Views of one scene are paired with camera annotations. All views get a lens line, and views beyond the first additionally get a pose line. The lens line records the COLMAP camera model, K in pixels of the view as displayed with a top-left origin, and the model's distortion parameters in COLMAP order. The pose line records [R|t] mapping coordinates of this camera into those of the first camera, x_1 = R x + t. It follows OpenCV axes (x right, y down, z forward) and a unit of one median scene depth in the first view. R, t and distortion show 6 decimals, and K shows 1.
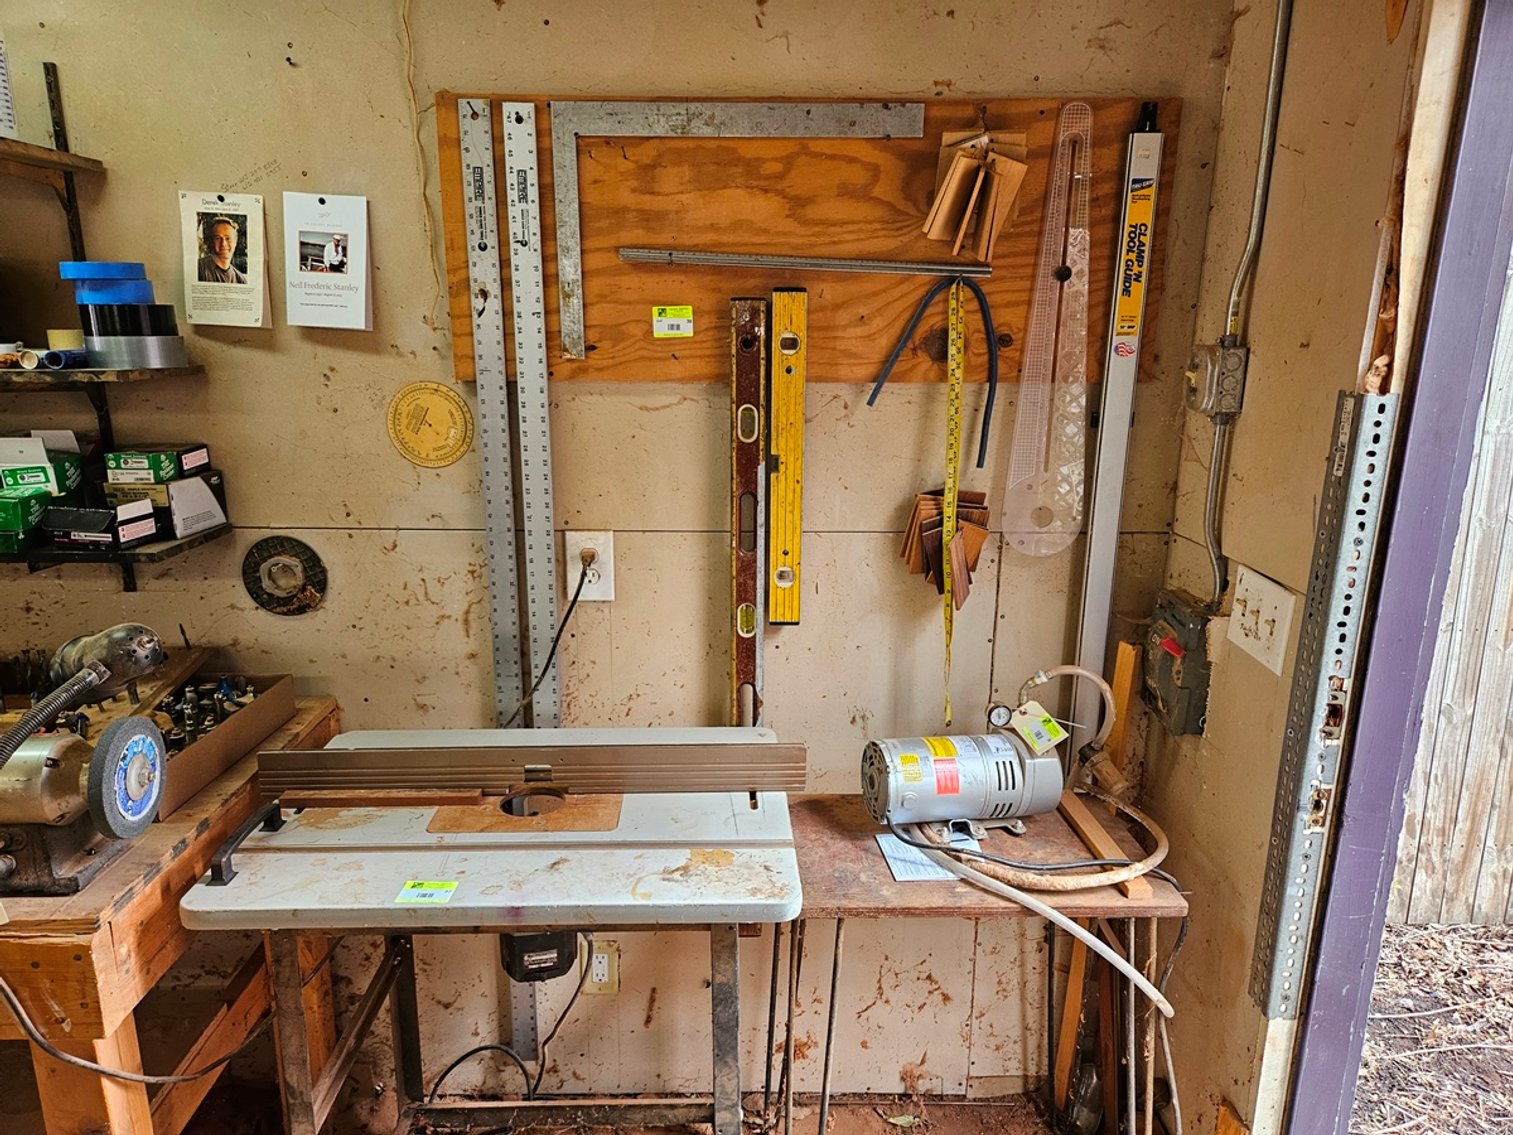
lens RADIAL K [[1007.8, 0, 756.4], [0, 1007.8, 571.4], [0, 0, 1]] dist [0.007730, -0.004143]
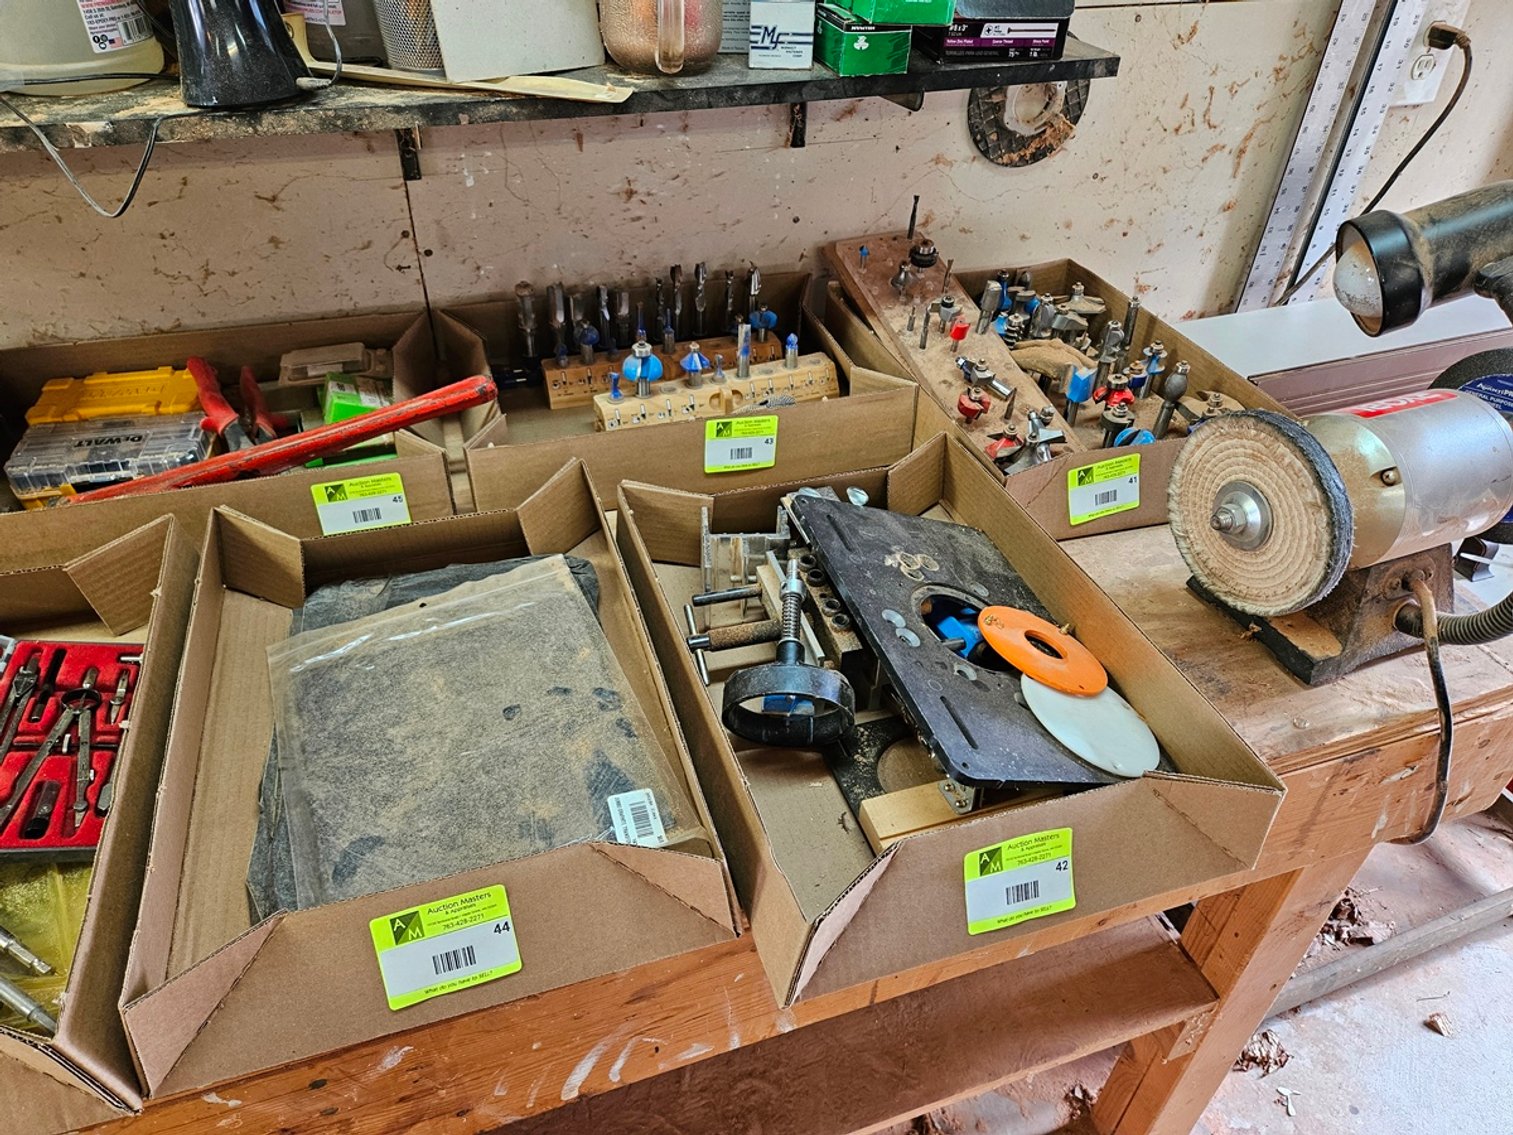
lens RADIAL K [[1007.8, 0, 754.8], [0, 1007.8, 566.4], [0, 0, 1]] dist [0.007730, -0.004143]
pose [[0.960858, -0.173832, 0.215717, -0.807925], [0.064348, 0.897388, 0.436524, -0.018833], [-0.269464, -0.405557, 0.873449, 0.384083]]
